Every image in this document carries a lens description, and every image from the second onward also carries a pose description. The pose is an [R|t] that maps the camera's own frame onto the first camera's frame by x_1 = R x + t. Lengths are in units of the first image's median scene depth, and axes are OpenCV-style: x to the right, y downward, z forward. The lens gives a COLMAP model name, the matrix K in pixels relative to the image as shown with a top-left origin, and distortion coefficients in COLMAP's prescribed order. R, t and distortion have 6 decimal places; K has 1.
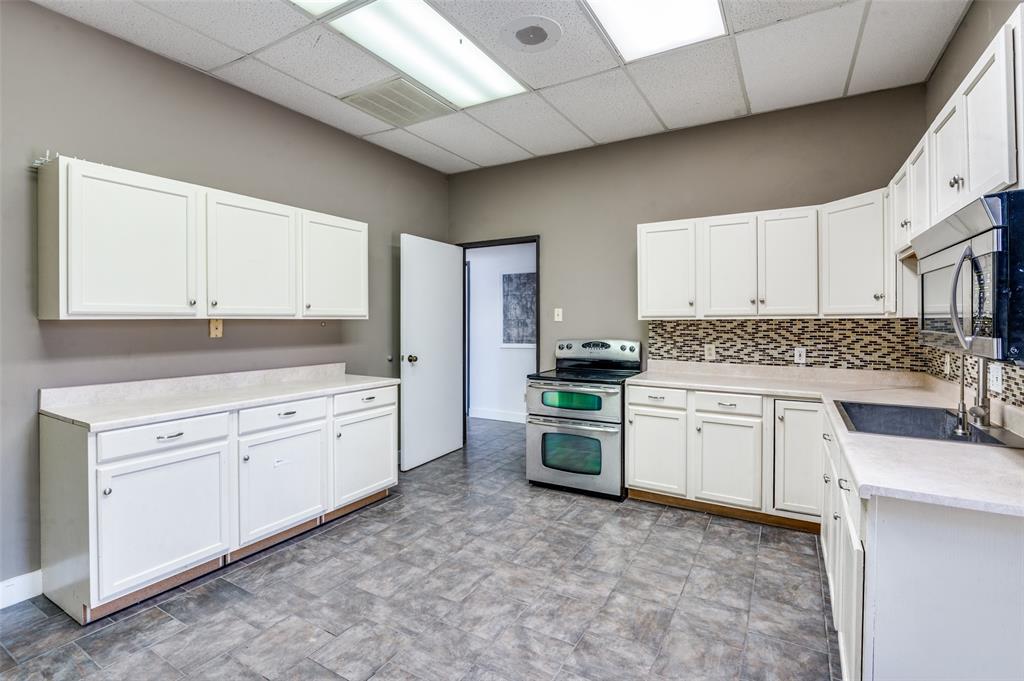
lens RADIAL K [[468.1, 0, 511.8], [0, 468.1, 321.9], [0, 0, 1]] dist [-0.002677, -0.008535]
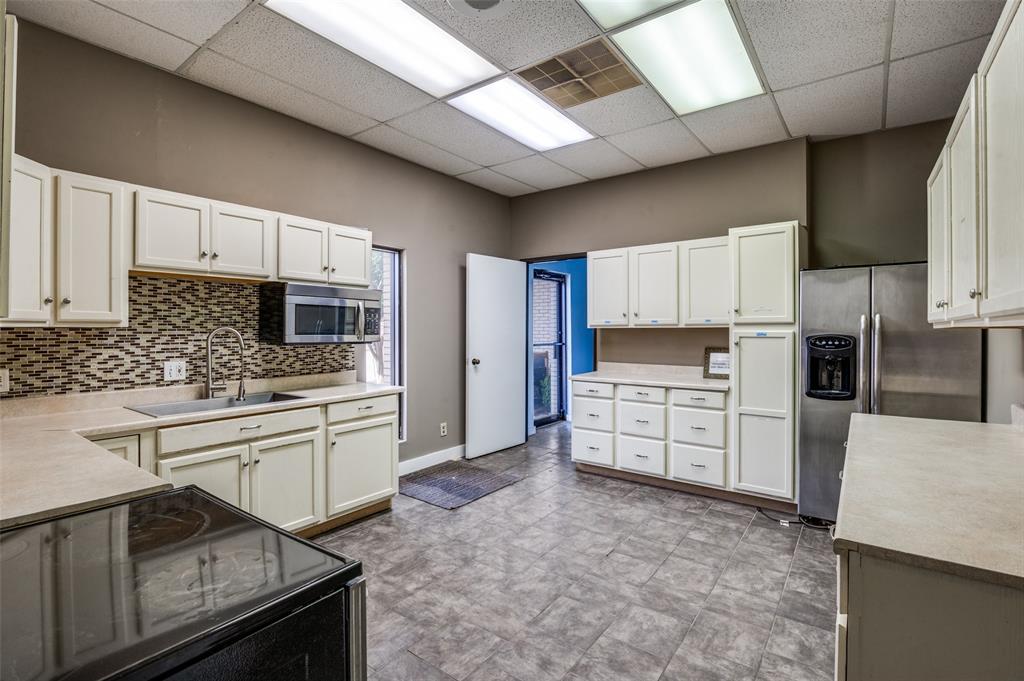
lens RADIAL K [[468.1, 0, 511.8], [0, 468.1, 321.9], [0, 0, 1]] dist [-0.002677, -0.008535]
pose [[-0.994202, 0.002464, 0.107505, -0.112691], [0.001086, 0.999917, -0.012873, -0.010421], [-0.107527, -0.012682, -0.994121, 1.984413]]
